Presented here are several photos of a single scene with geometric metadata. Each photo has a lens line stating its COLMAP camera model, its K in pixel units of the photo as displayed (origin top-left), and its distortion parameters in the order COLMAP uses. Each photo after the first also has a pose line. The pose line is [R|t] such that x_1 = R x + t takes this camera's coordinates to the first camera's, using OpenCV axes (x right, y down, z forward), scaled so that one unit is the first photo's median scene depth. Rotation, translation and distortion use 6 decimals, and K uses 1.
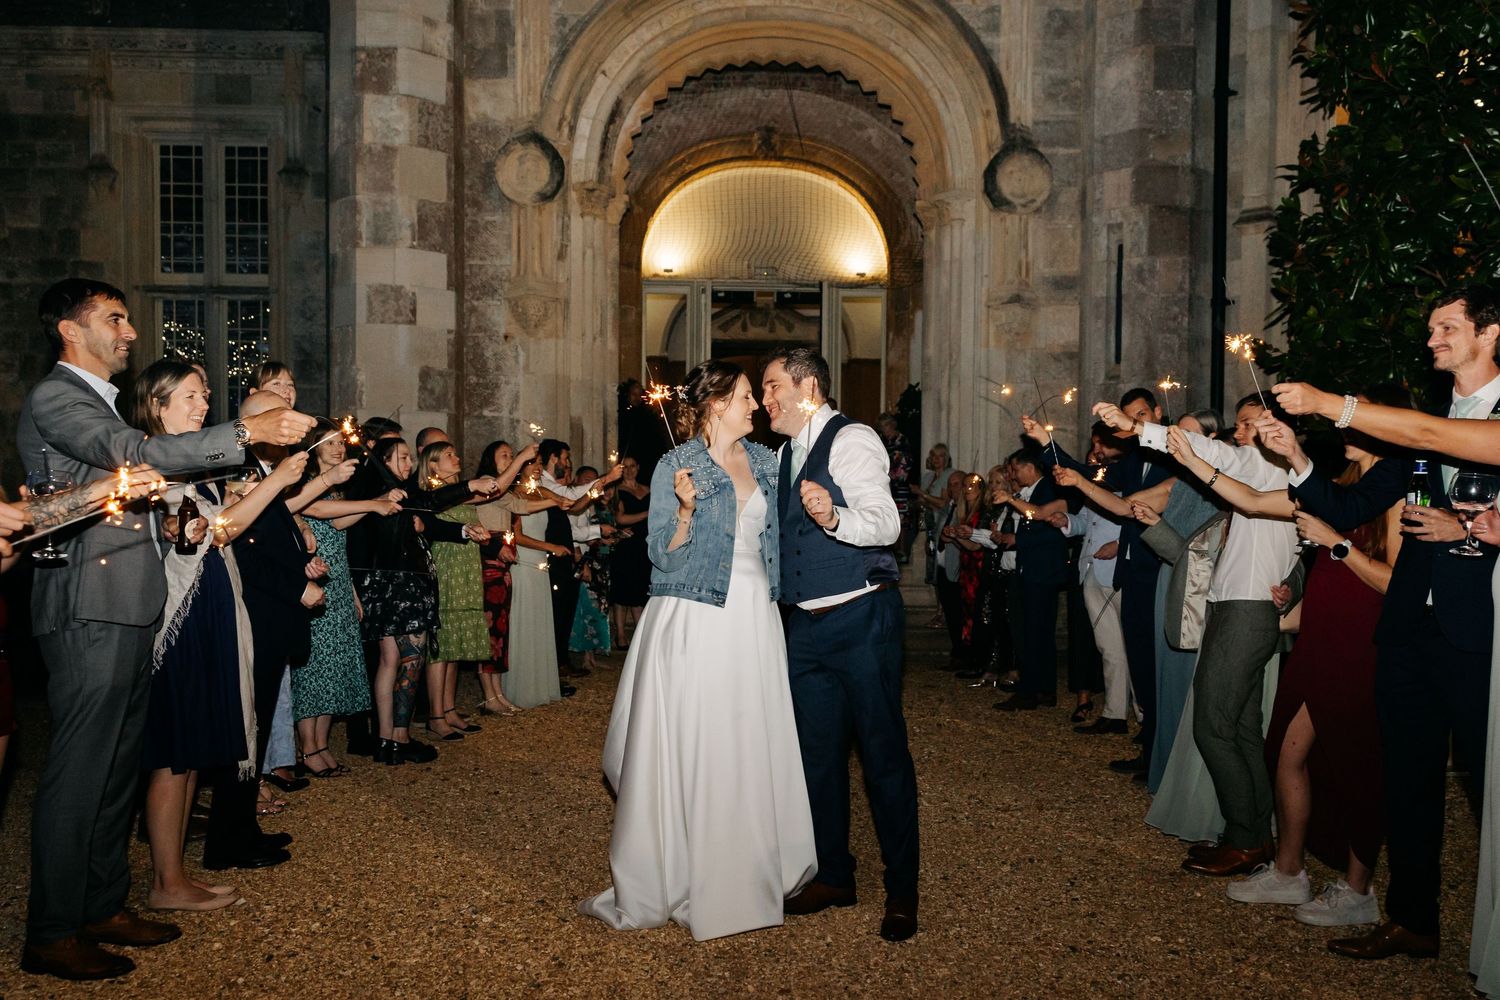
lens RADIAL K [[1380.4, 0, 744.3], [0, 1380.4, 573.0], [0, 0, 1]] dist [-0.001015, -0.003520]
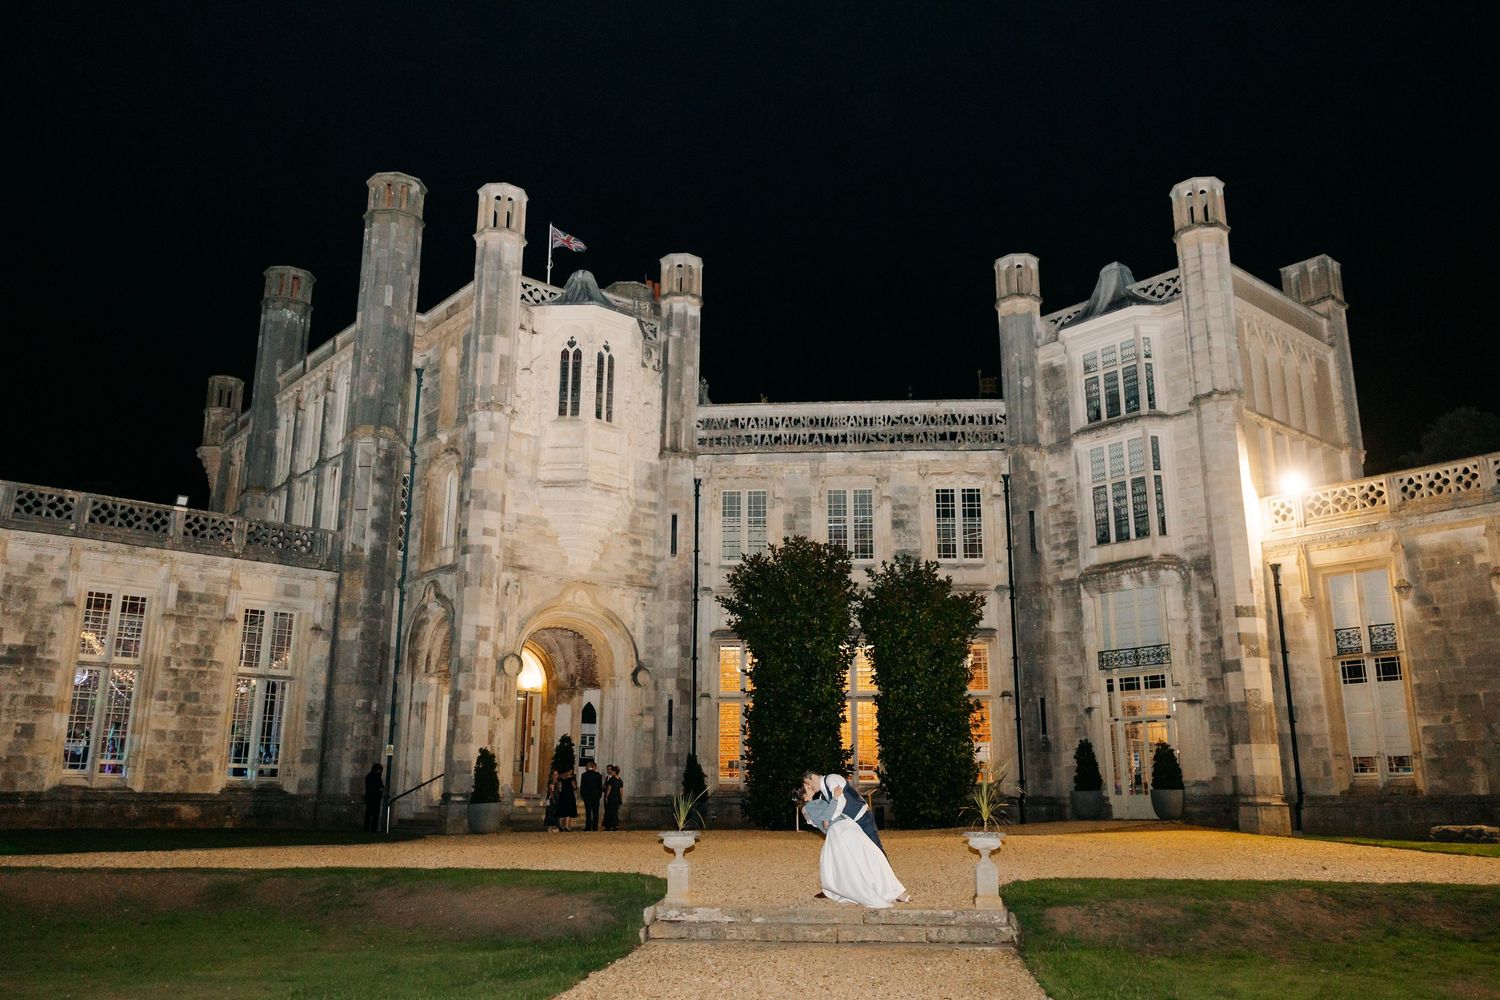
lens RADIAL K [[1183.9, 0, 750.0], [0, 1183.9, 500.0], [0, 0, 1]] dist [0.013836, 0.001063]
pose [[0.772001, 0.157546, 0.615787, -1.402626], [0.025976, 0.960166, -0.278219, 0.100483], [-0.635090, 0.230781, 0.737157, -1.337336]]
